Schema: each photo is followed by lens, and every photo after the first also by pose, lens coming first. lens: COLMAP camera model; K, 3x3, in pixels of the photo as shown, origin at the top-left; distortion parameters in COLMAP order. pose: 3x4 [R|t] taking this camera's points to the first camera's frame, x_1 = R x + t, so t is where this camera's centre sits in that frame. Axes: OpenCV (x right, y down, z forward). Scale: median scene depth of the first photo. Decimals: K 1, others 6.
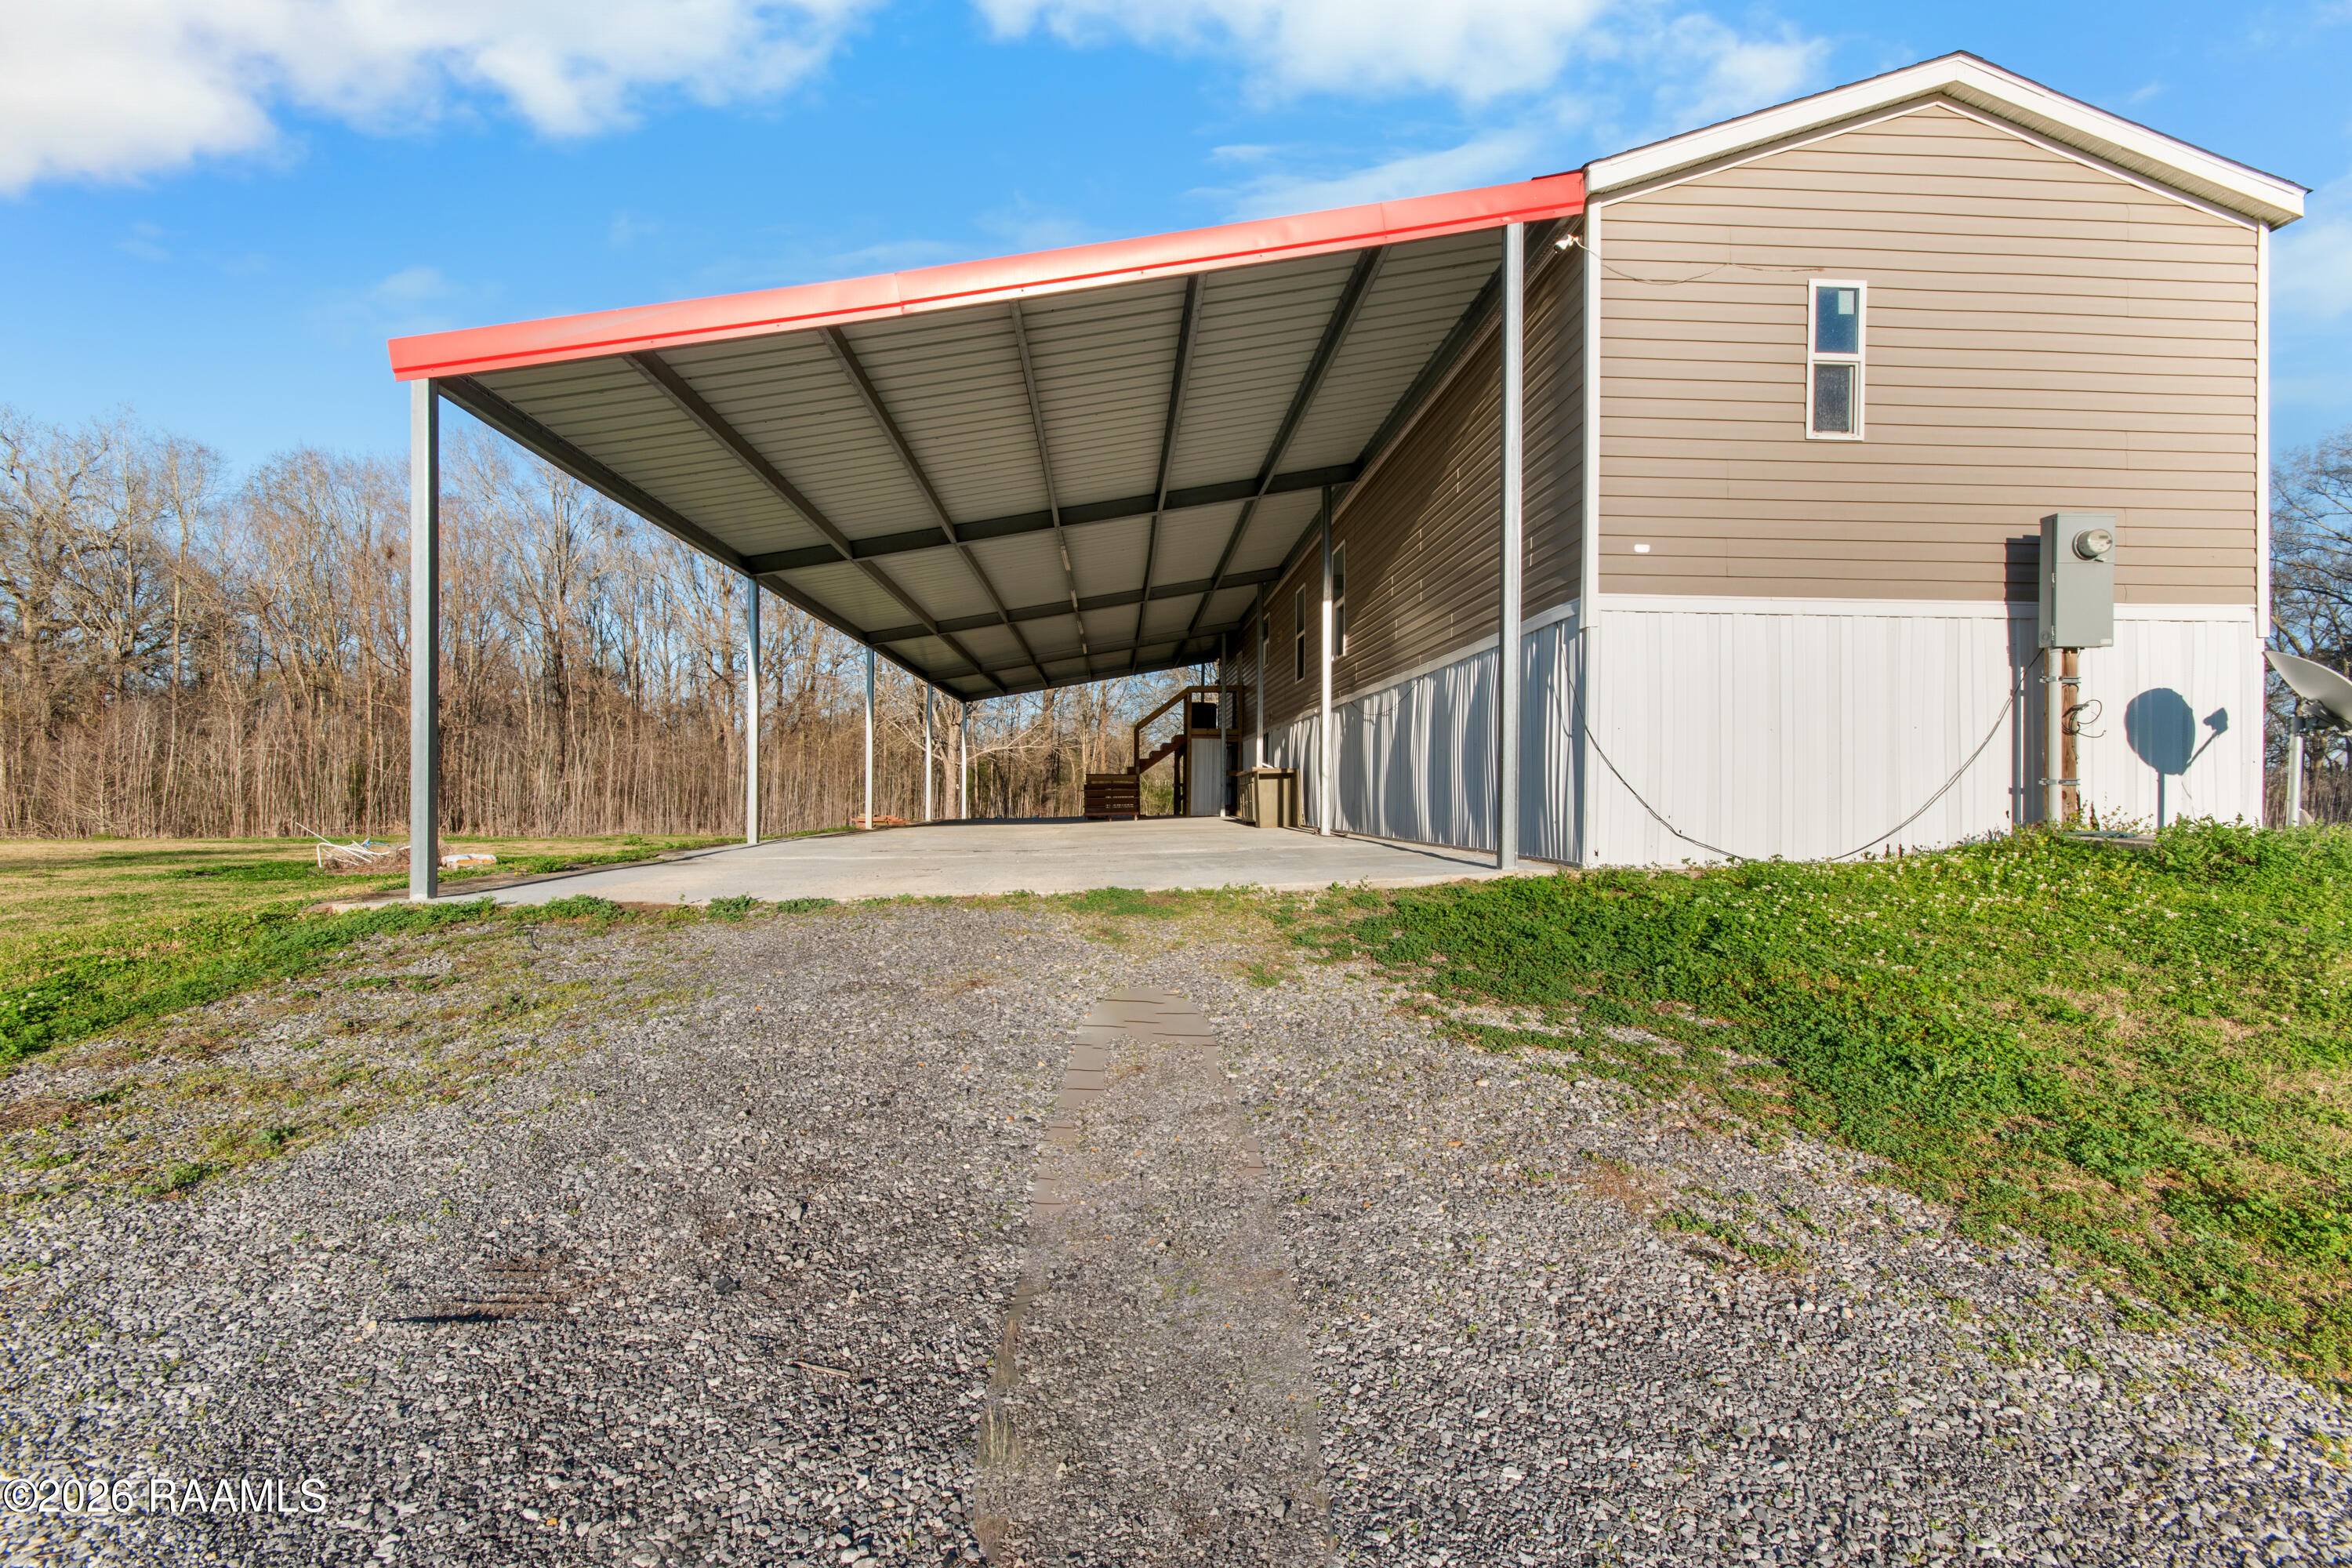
lens RADIAL K [[993.0, 0, 1154.9], [0, 993.0, 795.5], [0, 0, 1]] dist [0.002354, 0.000491]
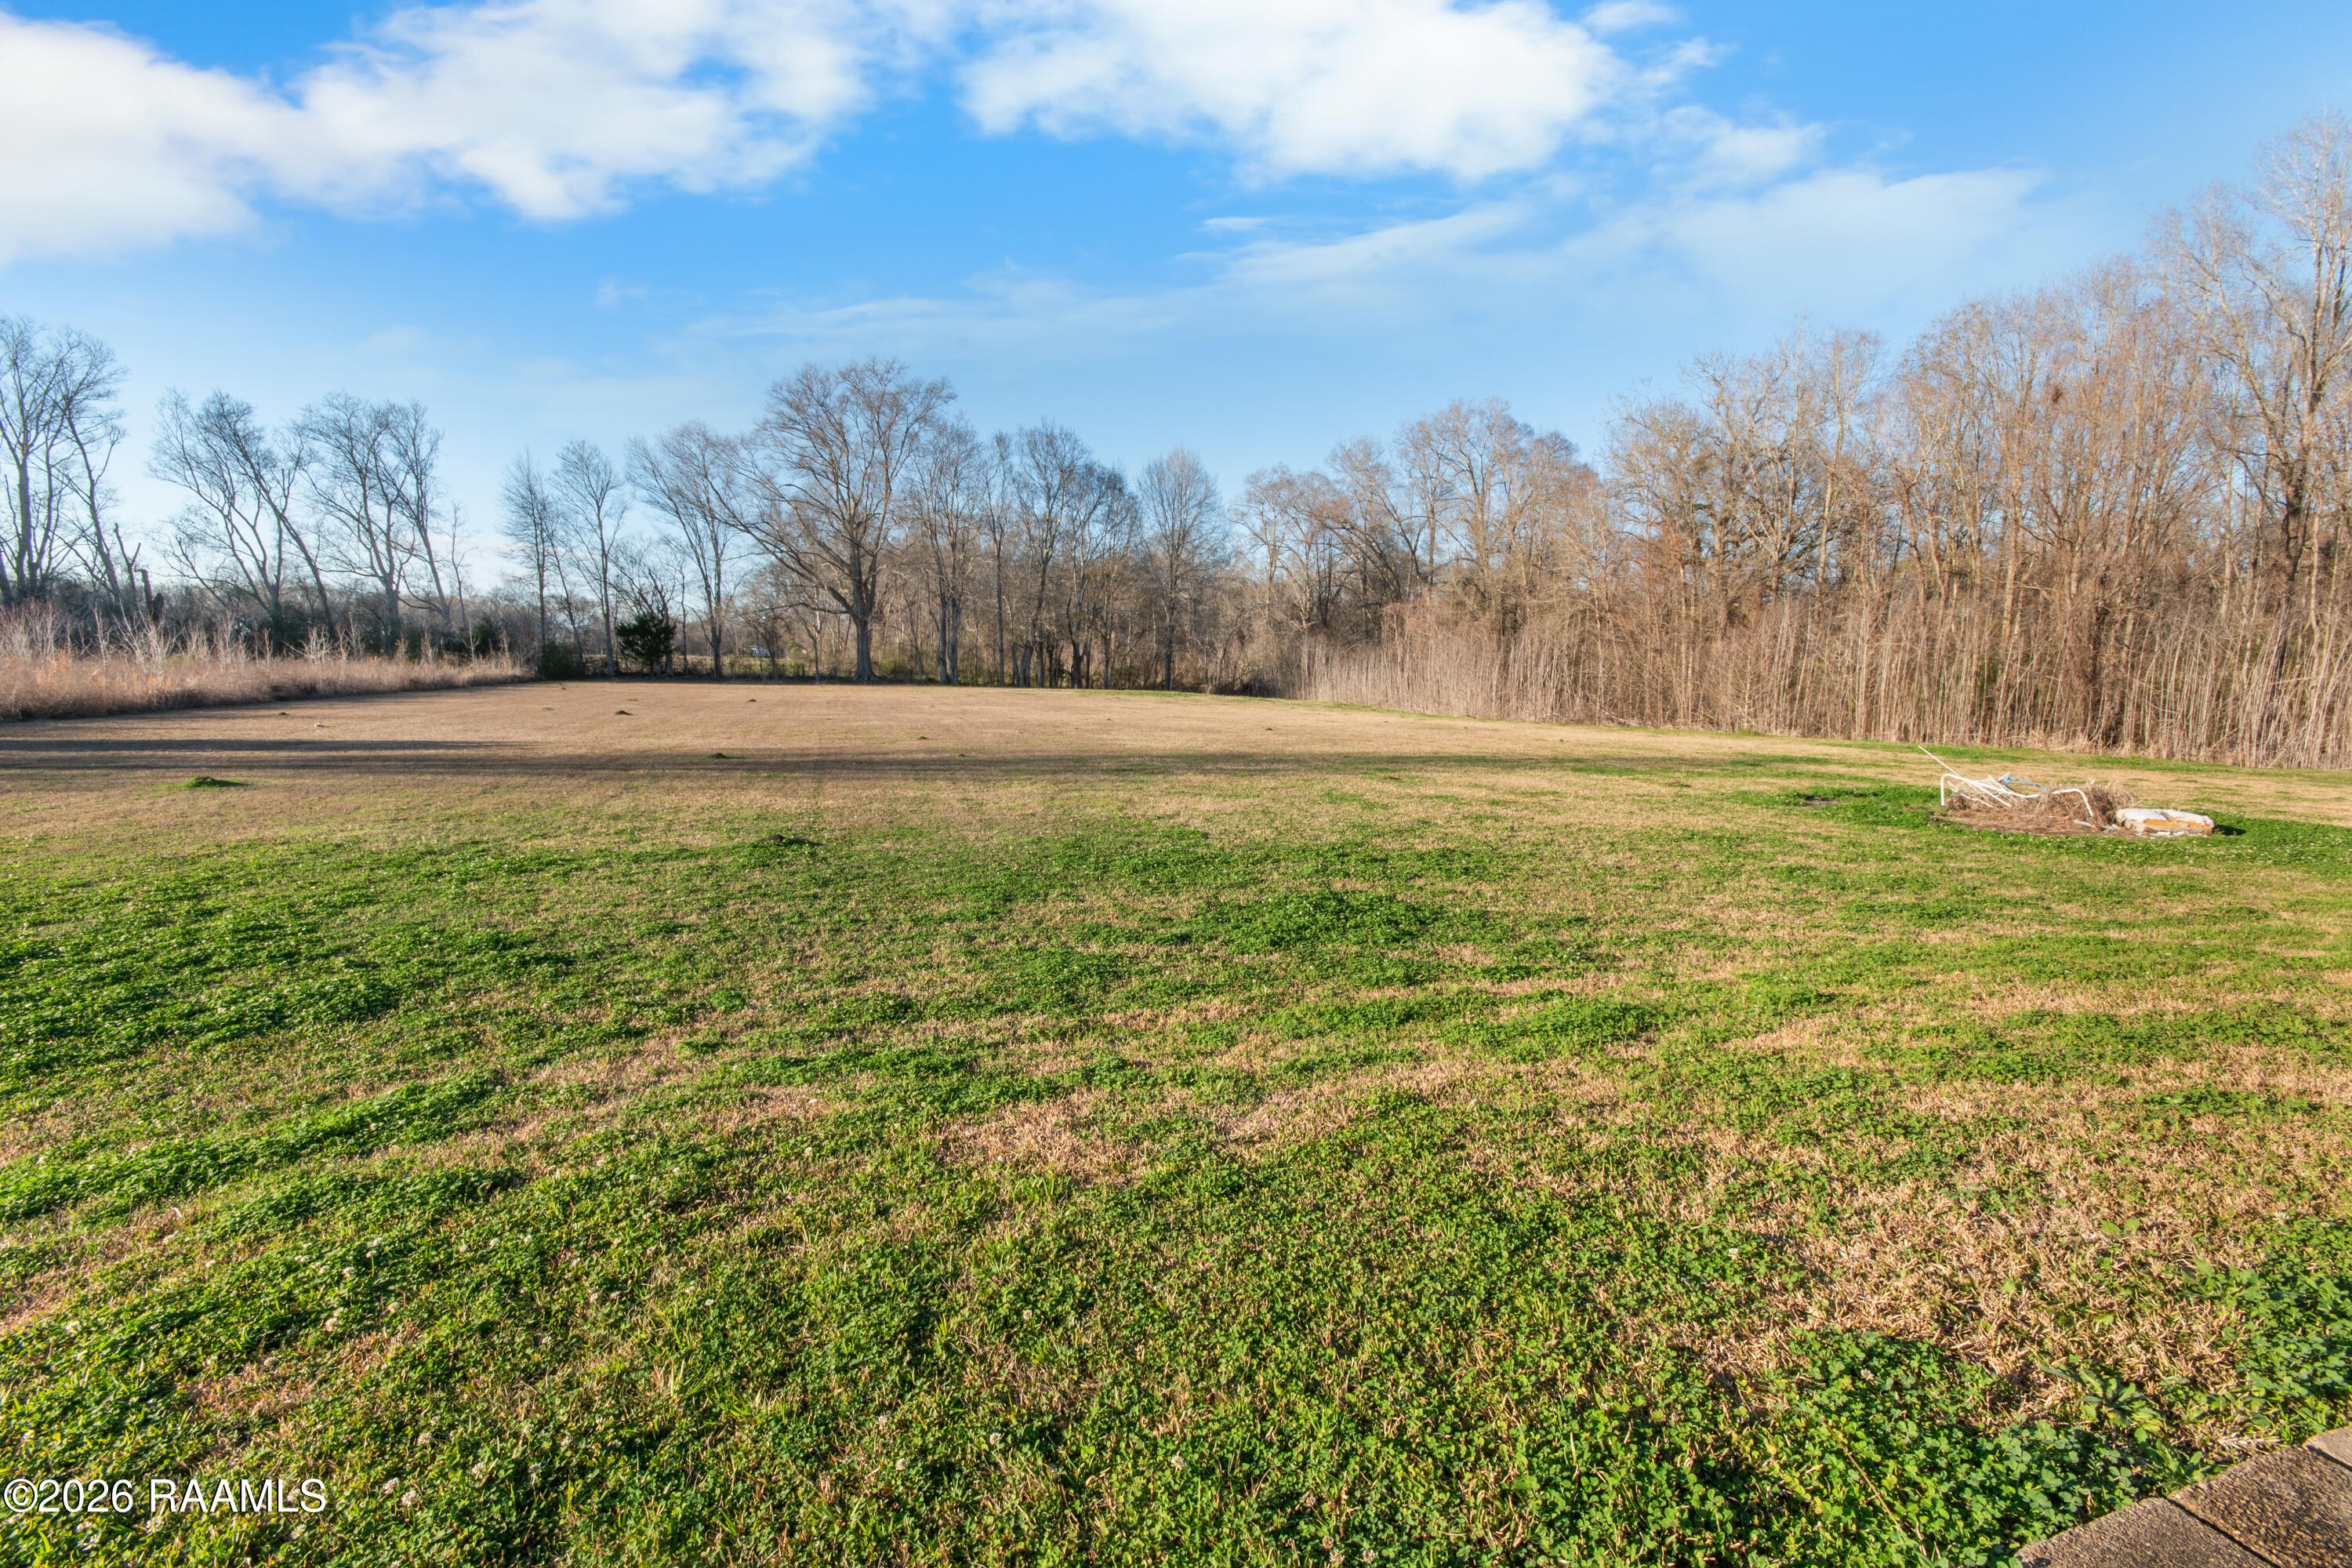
lens RADIAL K [[993.0, 0, 1177.6], [0, 993.0, 778.0], [0, 0, 1]] dist [0.002354, 0.000491]
pose [[0.220415, 0.111154, -0.969052, -0.111043], [-0.017914, 0.993779, 0.109916, -0.011494], [0.975242, -0.006868, 0.221035, 0.124208]]
